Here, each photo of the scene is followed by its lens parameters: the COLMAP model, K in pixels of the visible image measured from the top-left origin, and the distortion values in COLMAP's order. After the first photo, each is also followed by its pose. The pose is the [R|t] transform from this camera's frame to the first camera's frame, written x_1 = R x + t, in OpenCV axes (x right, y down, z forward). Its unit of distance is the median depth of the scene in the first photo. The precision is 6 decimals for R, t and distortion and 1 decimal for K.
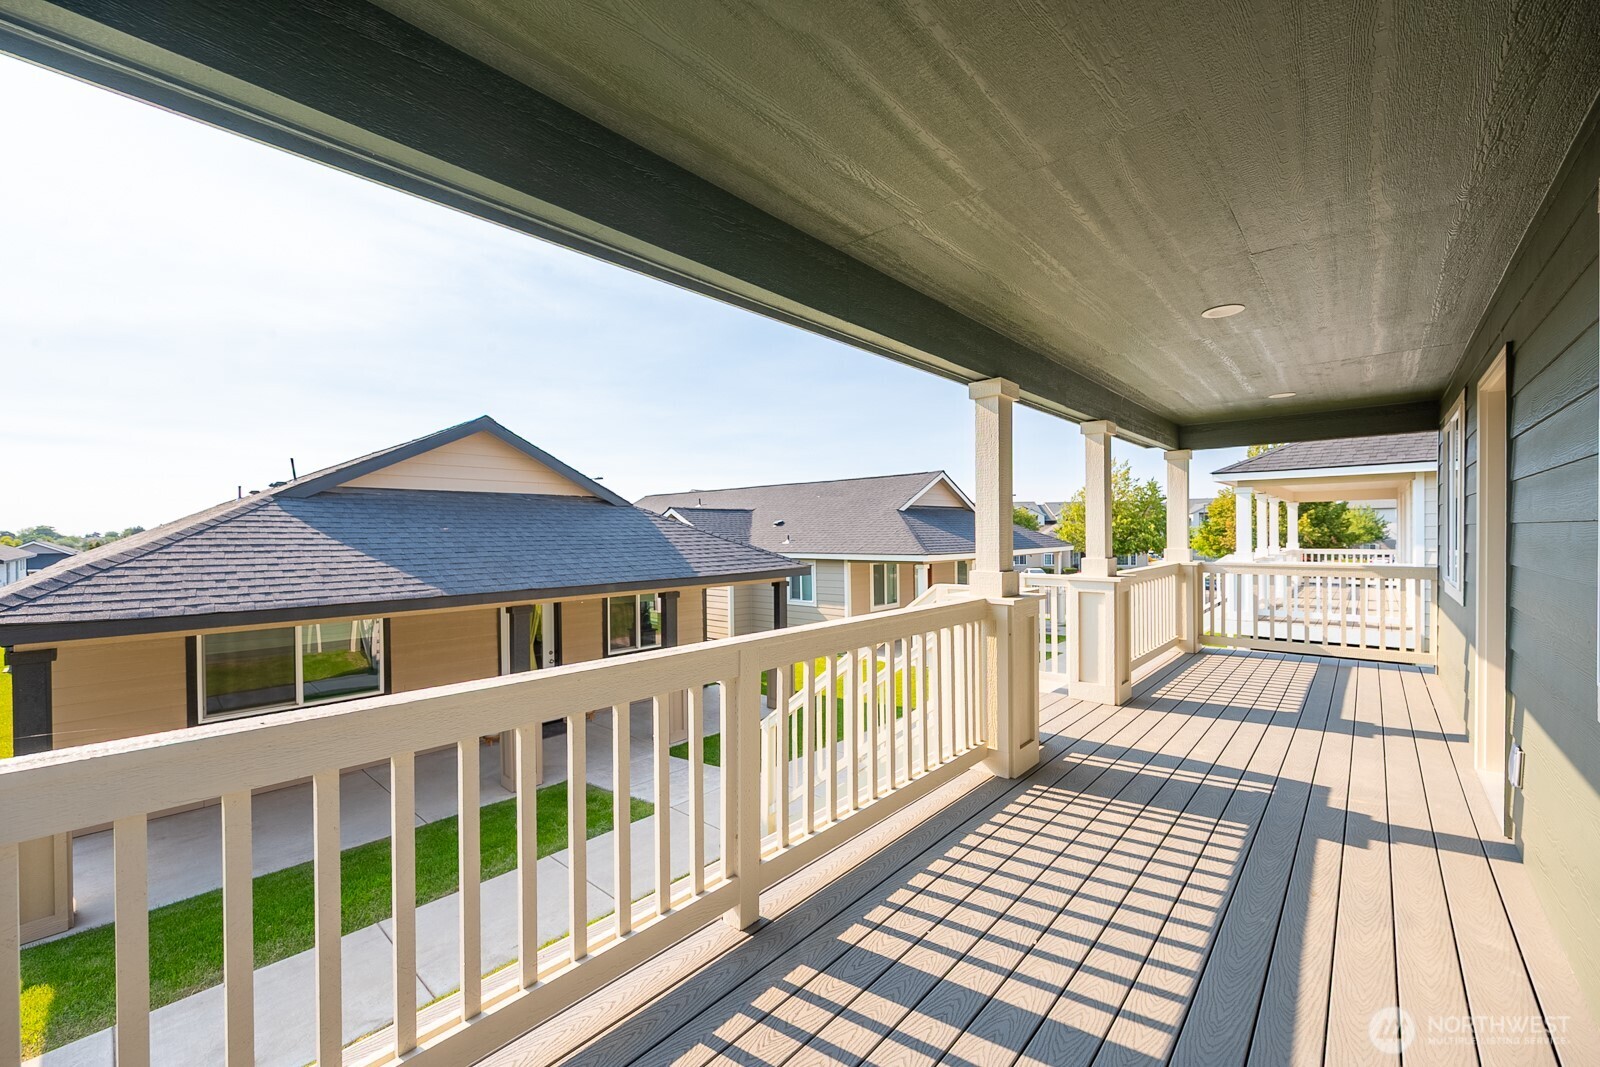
lens RADIAL K [[751.5, 0, 801.7], [0, 751.5, 543.9], [0, 0, 1]] dist [0.003400, -0.000493]
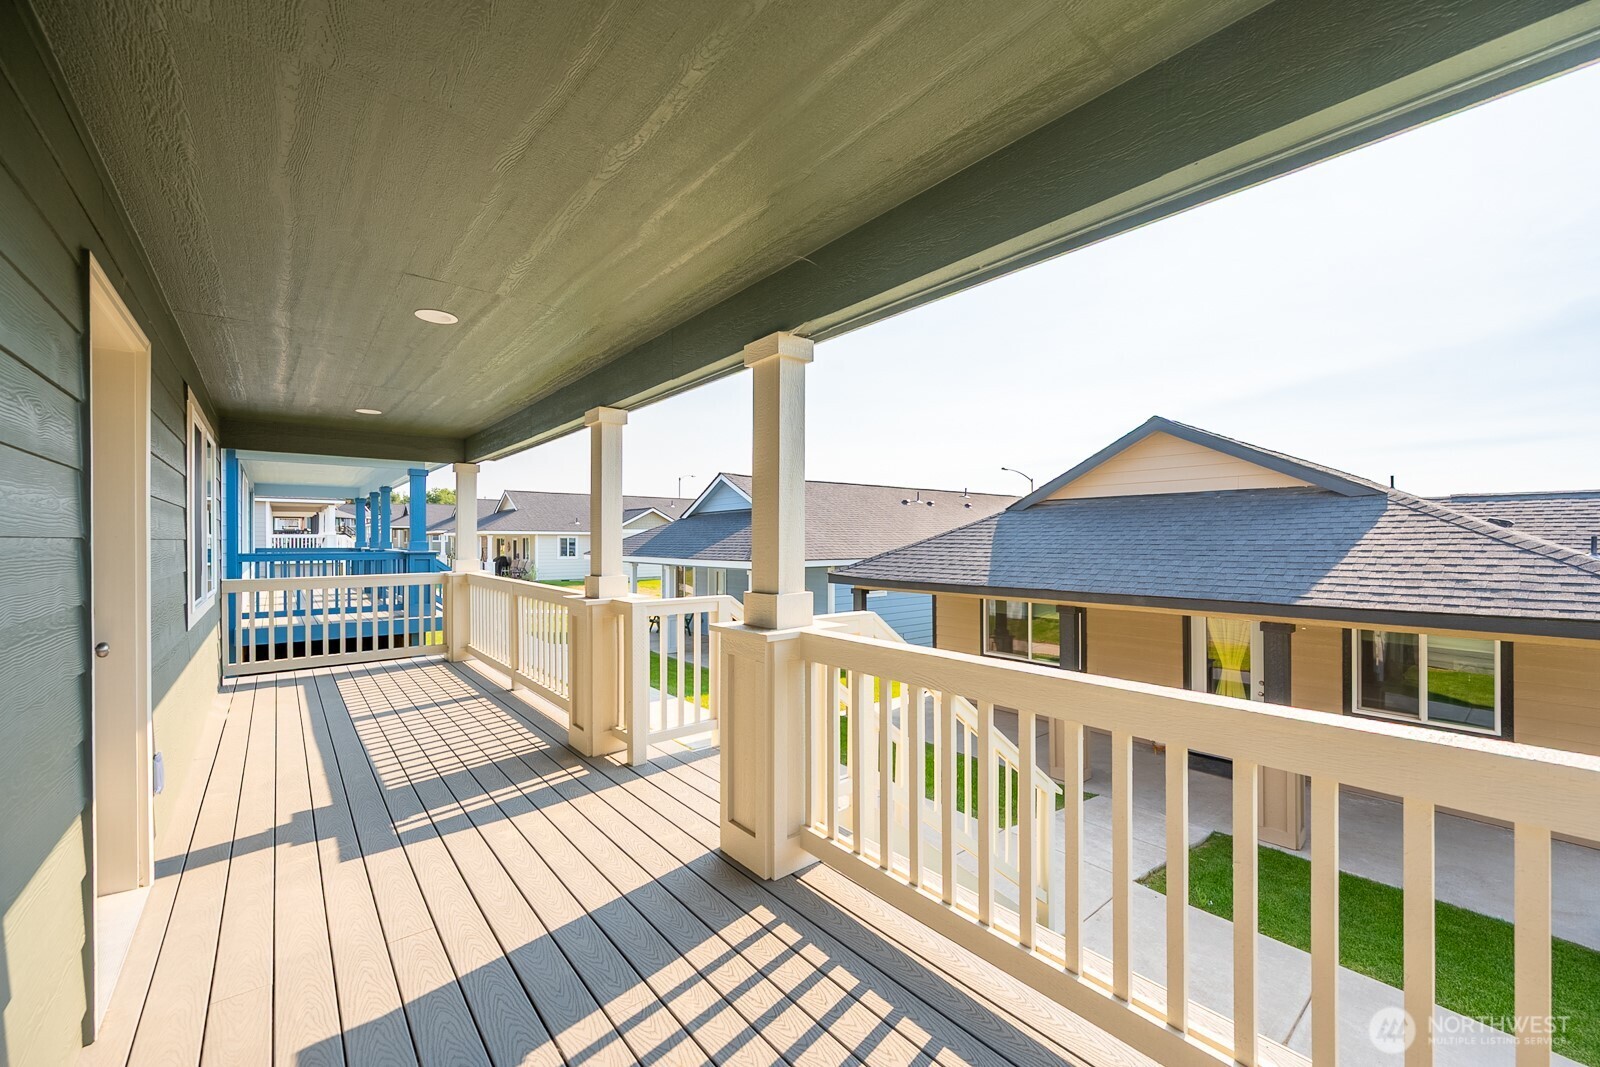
lens RADIAL K [[751.5, 0, 801.5], [0, 751.5, 528.9], [0, 0, 1]] dist [0.003400, -0.000493]
pose [[-0.308111, -0.003657, -0.951343, 1.316222], [-0.006763, 0.999976, -0.001653, -0.037799], [0.951326, 0.005925, -0.308128, 1.711764]]
